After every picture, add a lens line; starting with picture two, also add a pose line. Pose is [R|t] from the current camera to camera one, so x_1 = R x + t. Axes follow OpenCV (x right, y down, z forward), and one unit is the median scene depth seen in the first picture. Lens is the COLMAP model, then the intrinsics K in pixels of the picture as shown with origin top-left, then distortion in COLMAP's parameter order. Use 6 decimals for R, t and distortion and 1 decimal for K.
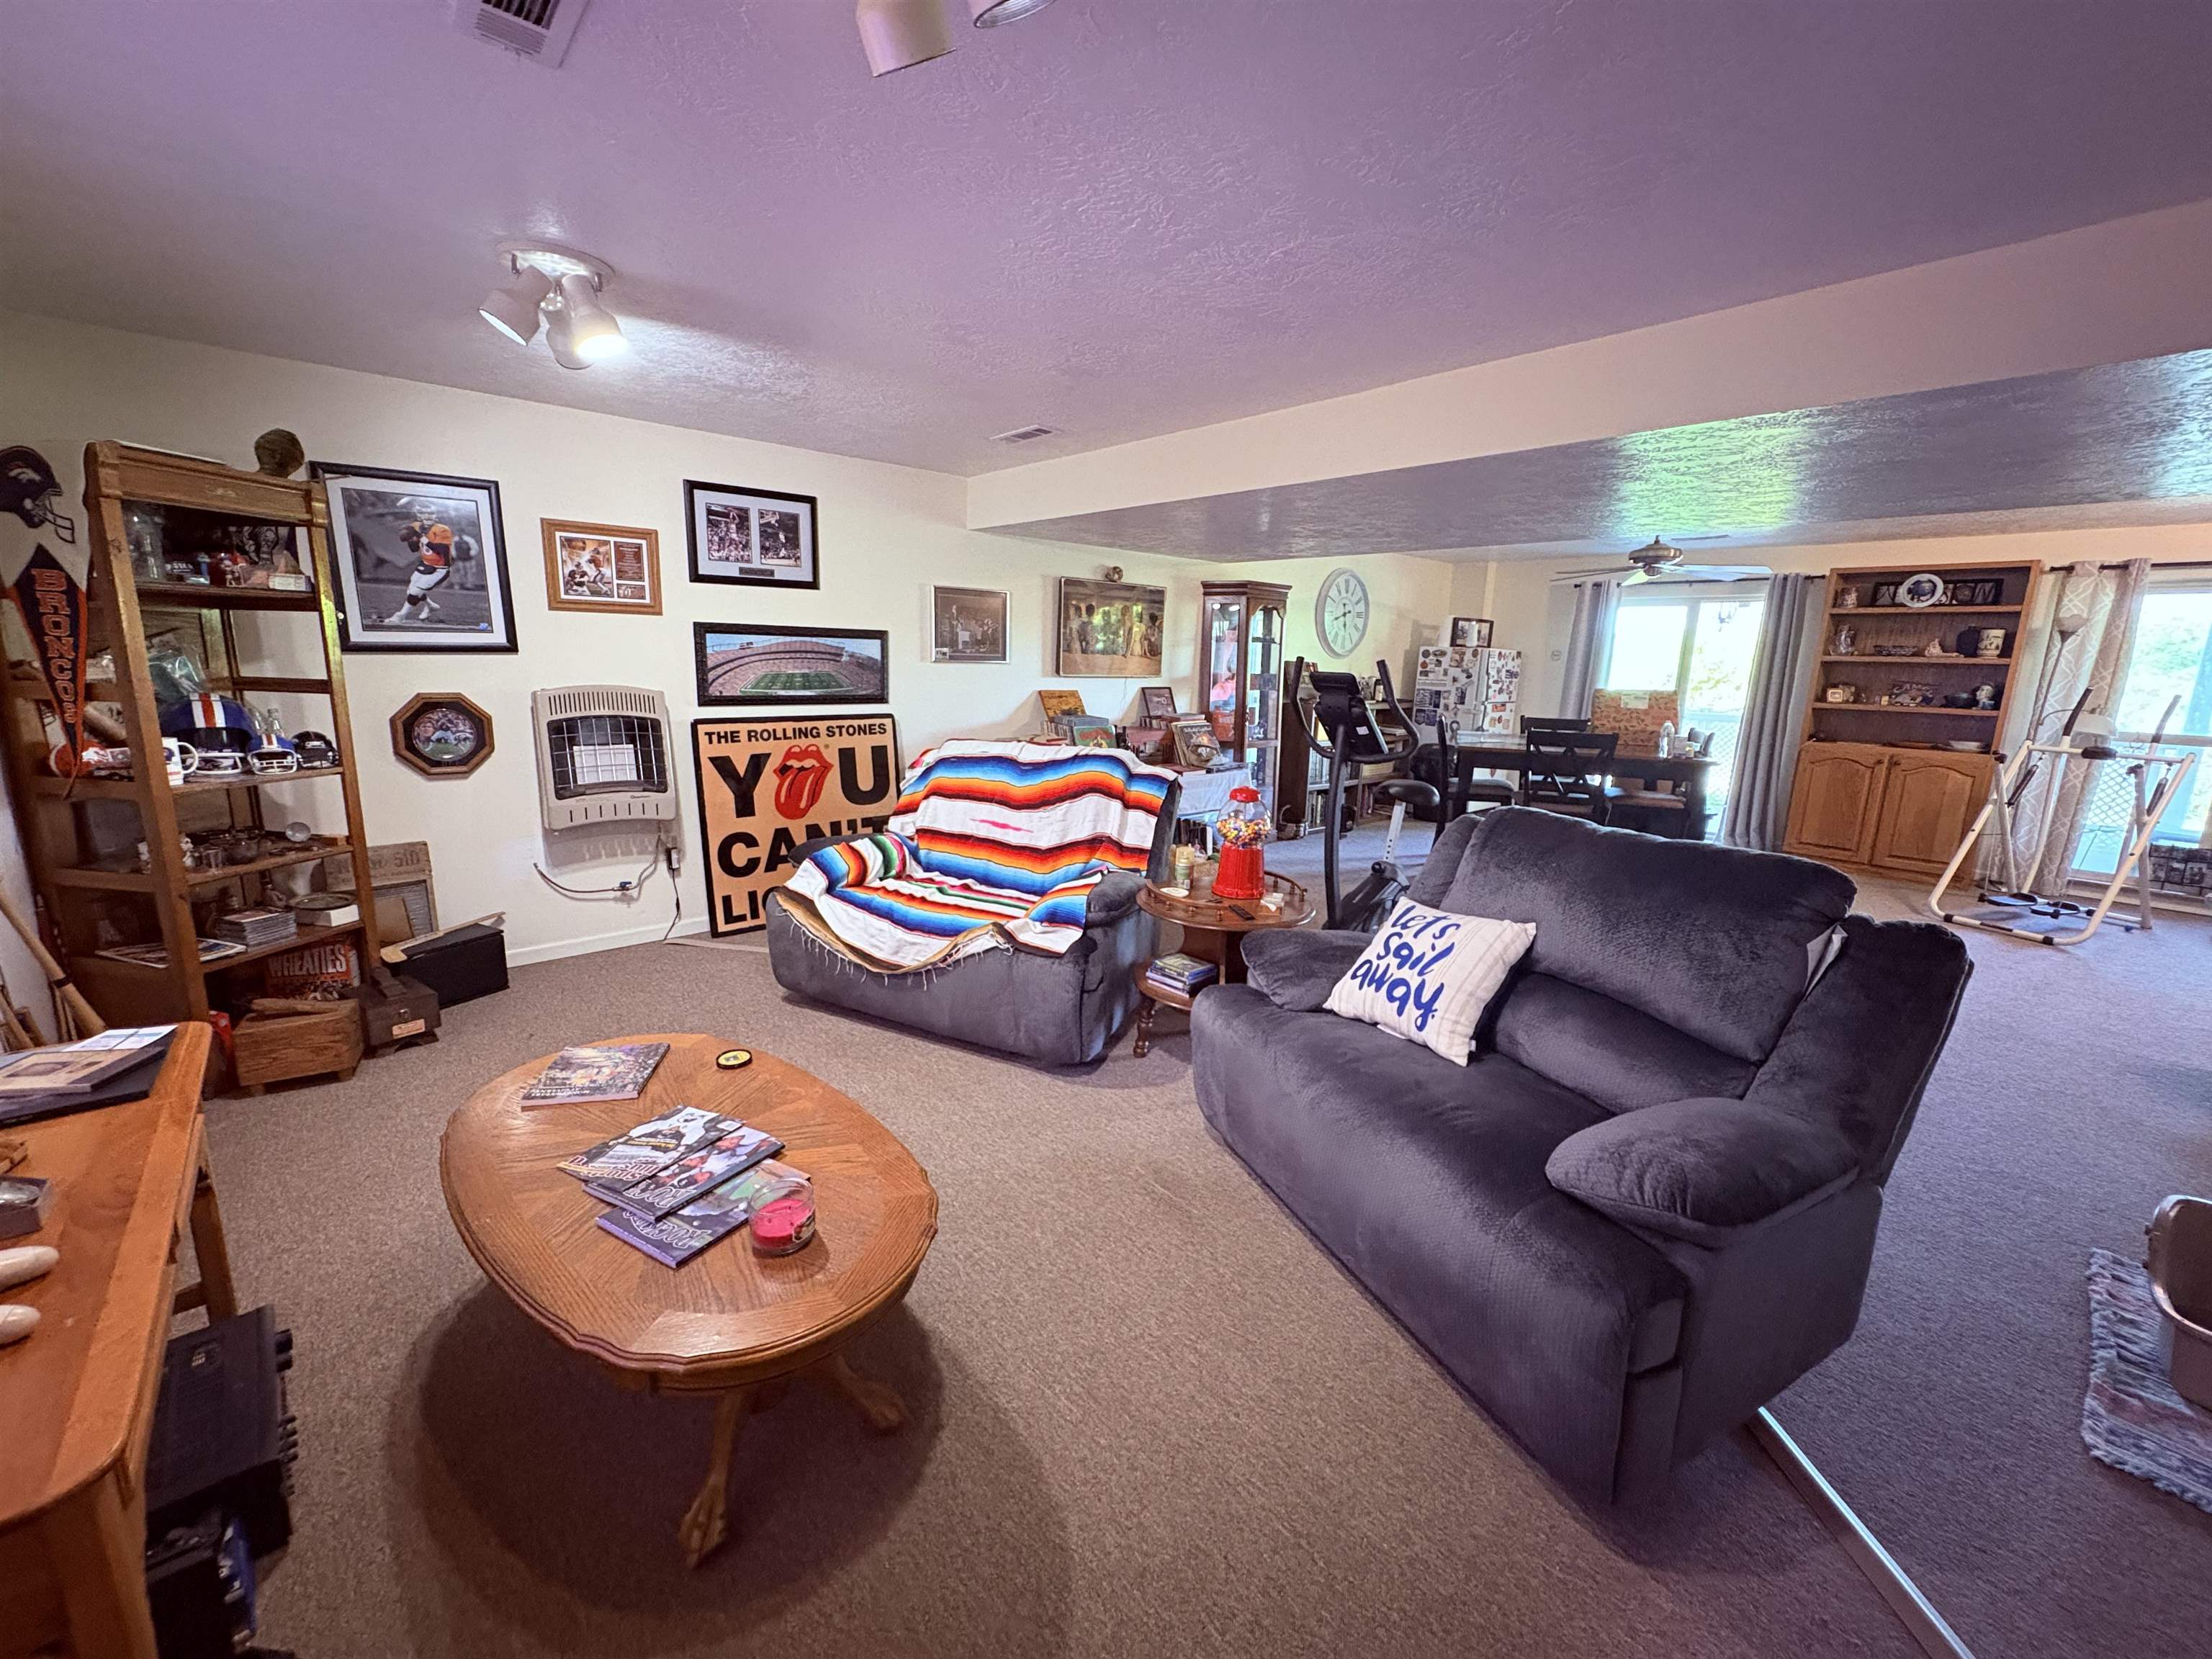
lens RADIAL K [[885.7, 0, 1105.9], [0, 885.7, 826.7], [0, 0, 1]] dist [0.000400, 0.000155]
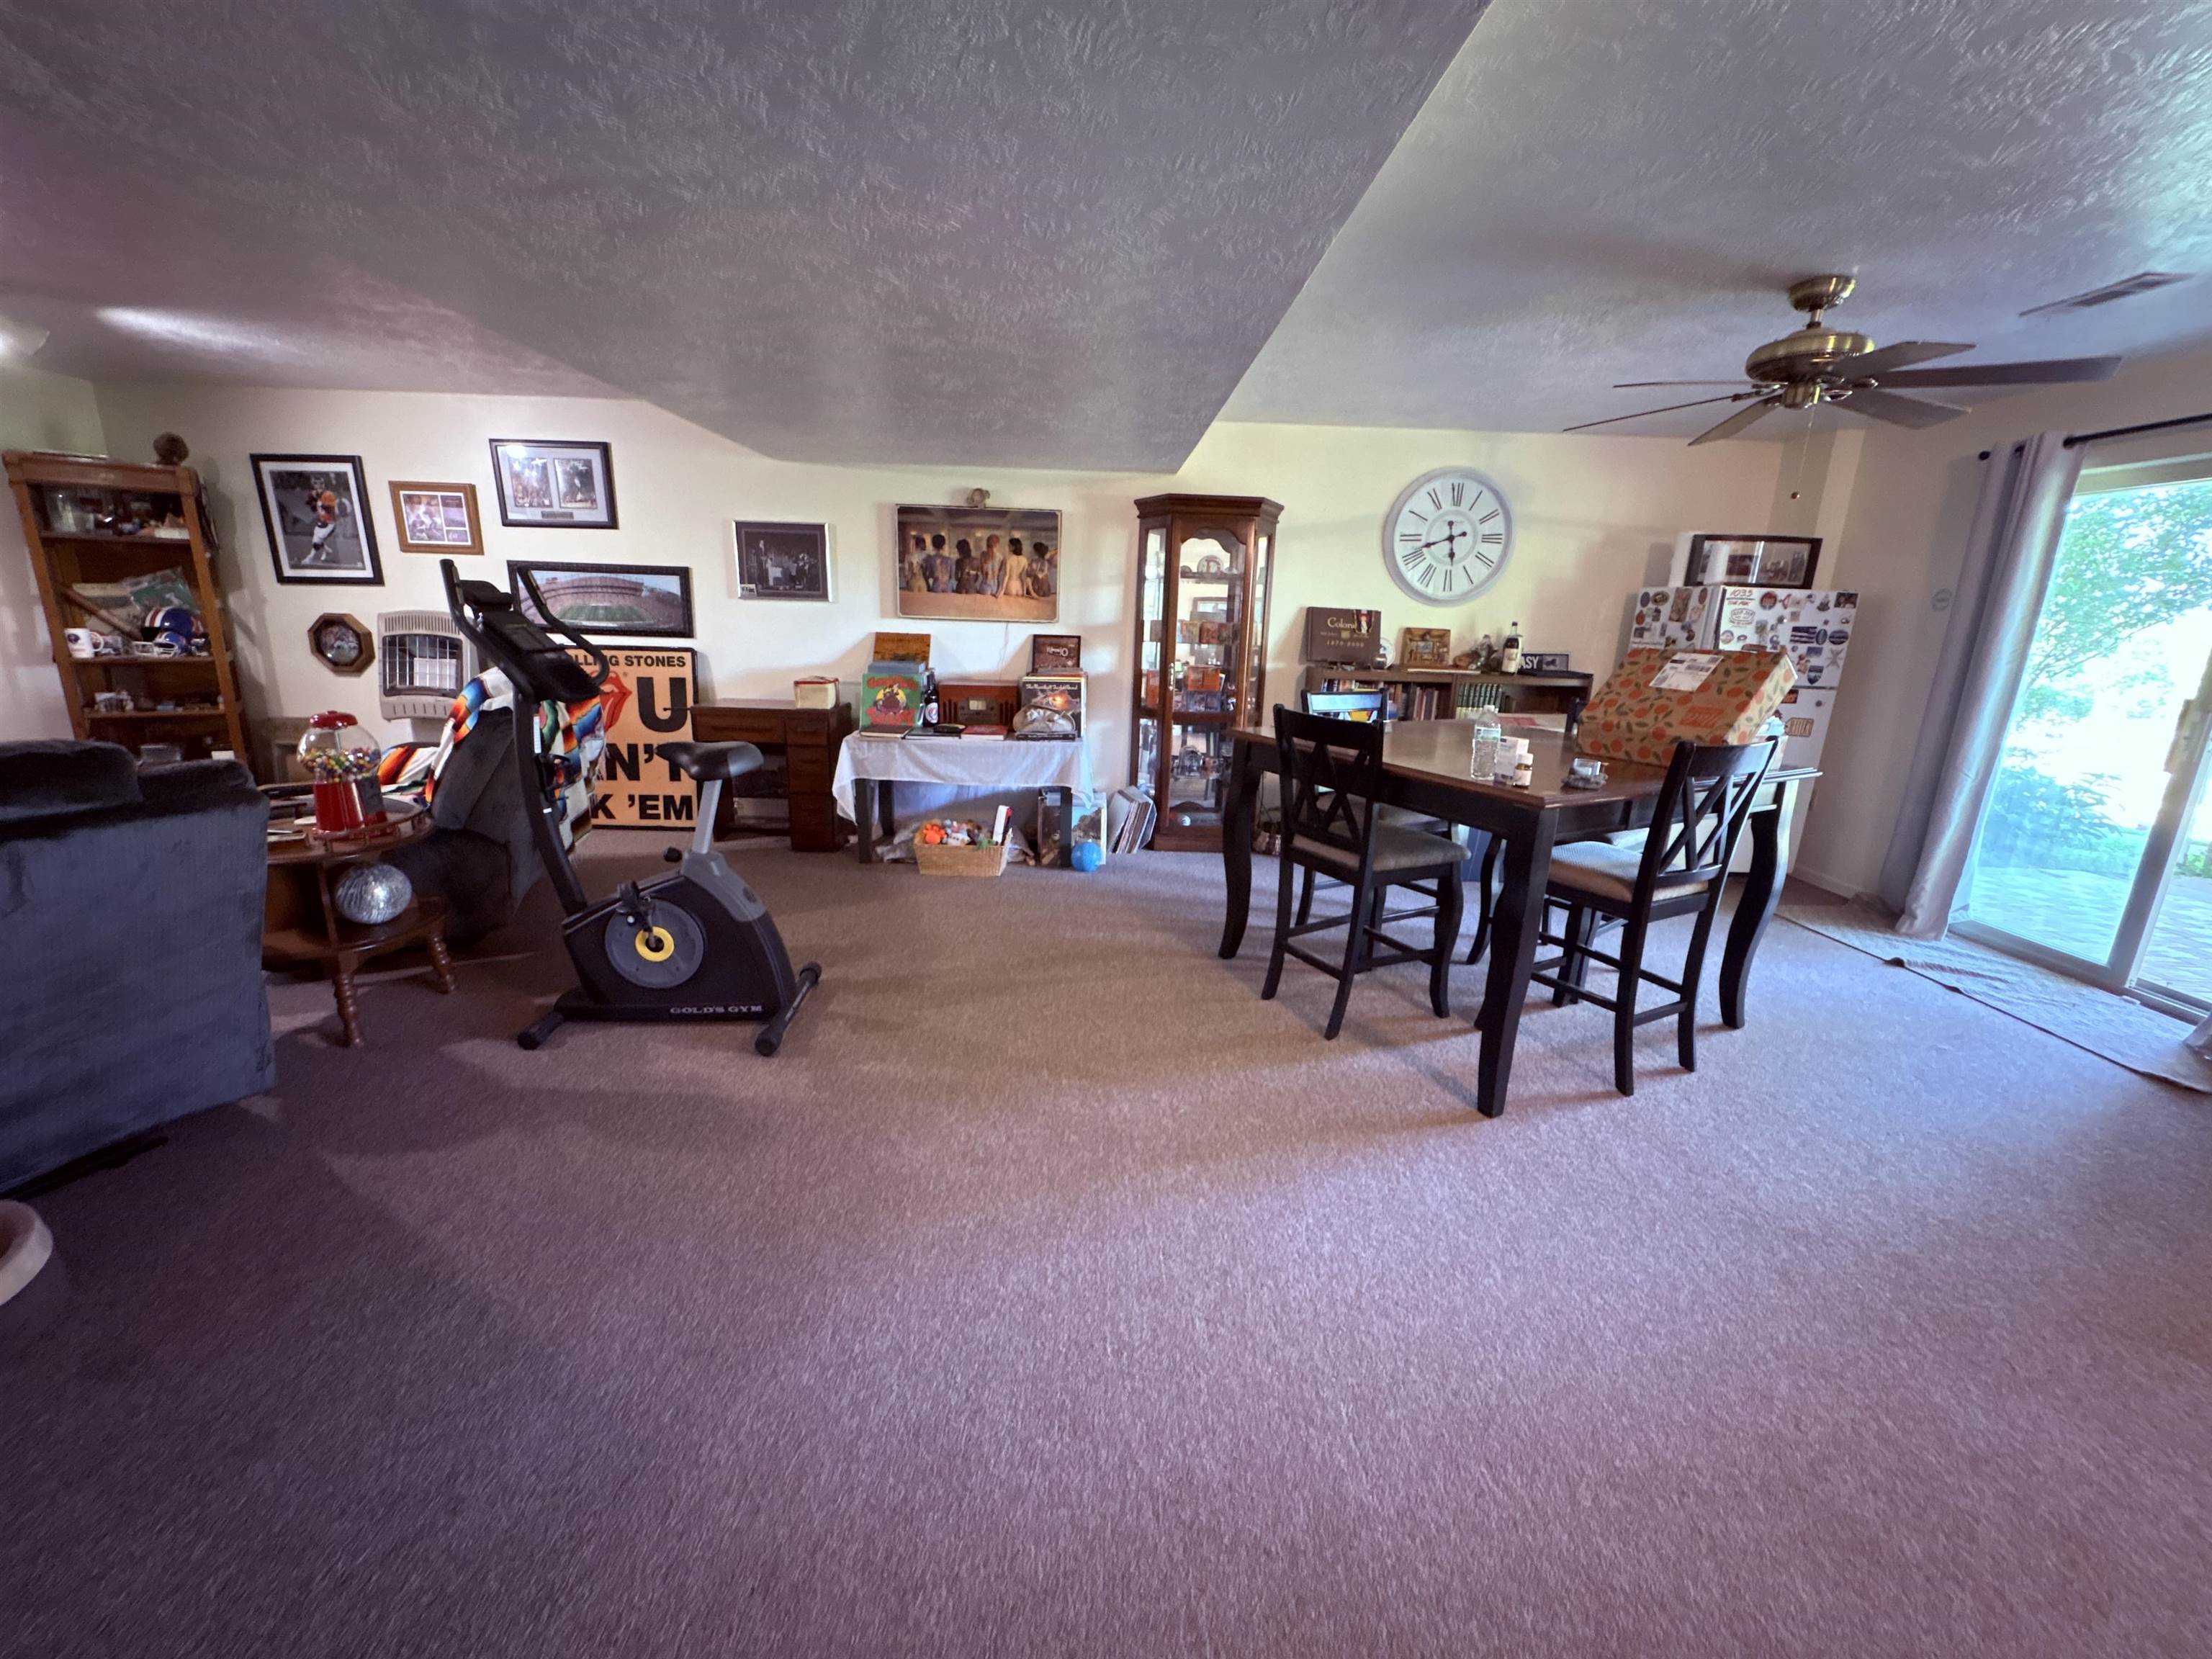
lens RADIAL K [[885.7, 0, 1103.6], [0, 885.7, 828.4], [0, 0, 1]] dist [0.000400, 0.000155]
pose [[0.756559, 0.153391, -0.635680, 0.696908], [-0.136120, 0.987747, 0.076341, -0.053955], [0.639601, 0.028772, 0.768168, 0.440051]]
